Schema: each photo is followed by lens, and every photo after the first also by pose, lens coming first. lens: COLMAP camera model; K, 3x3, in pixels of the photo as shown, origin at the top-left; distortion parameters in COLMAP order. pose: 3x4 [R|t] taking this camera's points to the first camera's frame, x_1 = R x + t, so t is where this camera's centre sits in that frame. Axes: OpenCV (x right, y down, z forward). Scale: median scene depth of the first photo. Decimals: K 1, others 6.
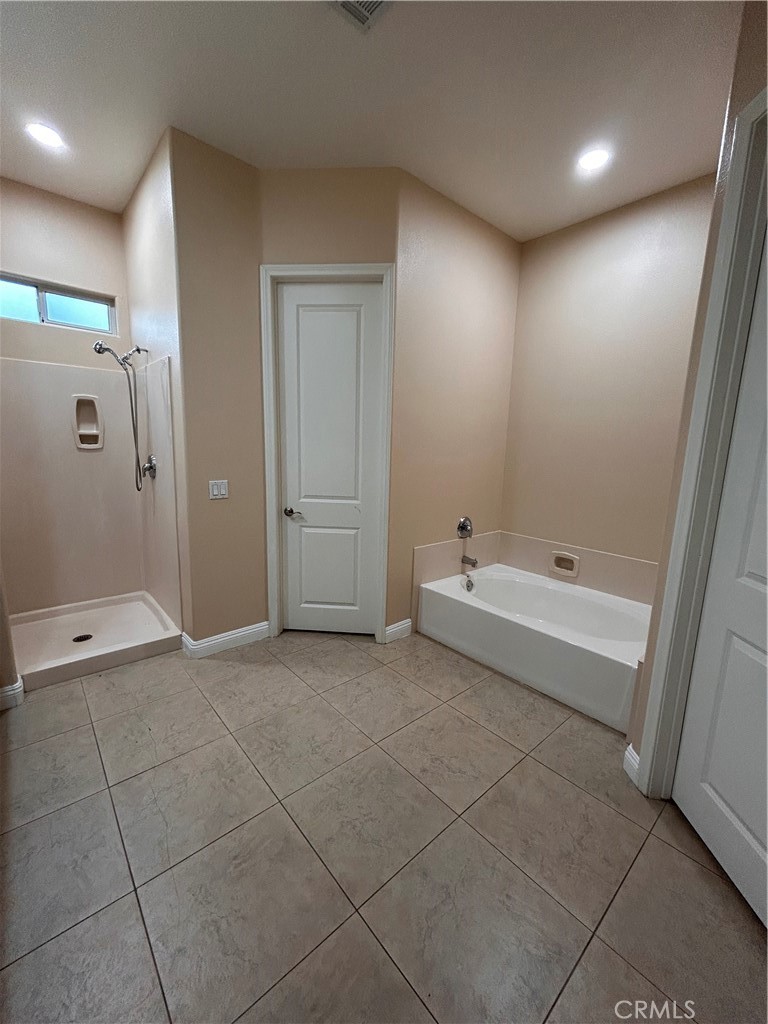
lens RADIAL K [[414.7, 0, 383.4], [0, 414.7, 511.1], [0, 0, 1]] dist [-0.002614, 0.000959]
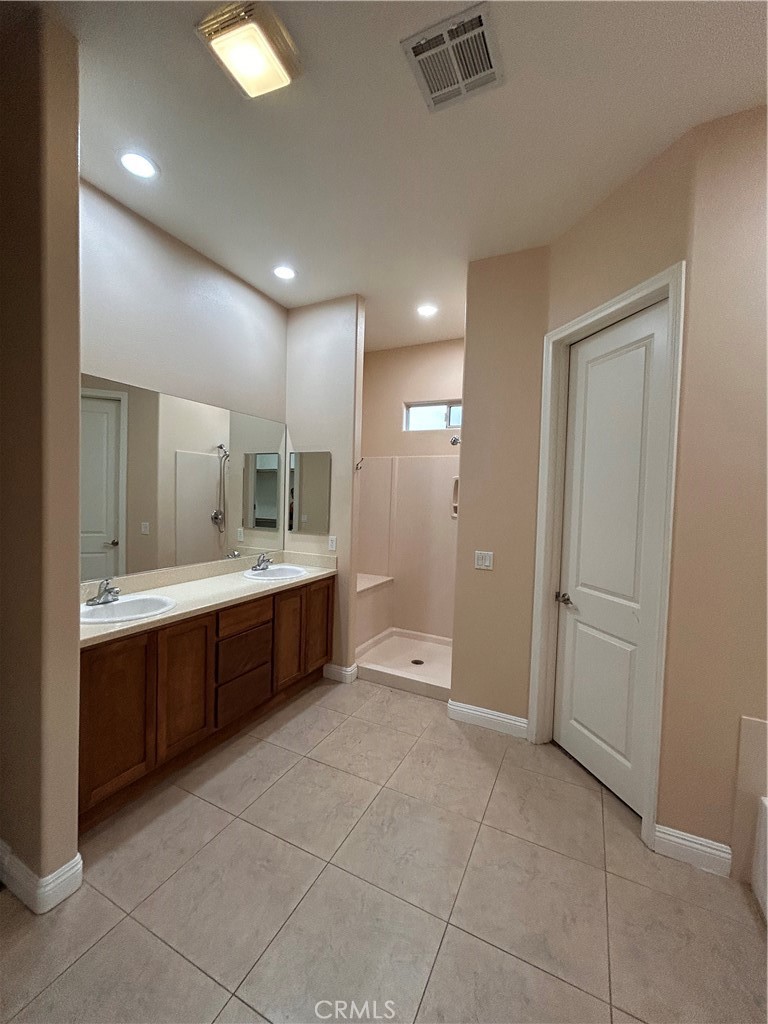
lens RADIAL K [[414.7, 0, 383.5], [0, 414.7, 513.2], [0, 0, 1]] dist [-0.002614, 0.000959]
pose [[0.371620, 0.019803, -0.928174, 0.438301], [-0.172183, 0.983897, -0.047947, -0.071229], [0.912278, 0.177634, 0.369046, 0.359032]]
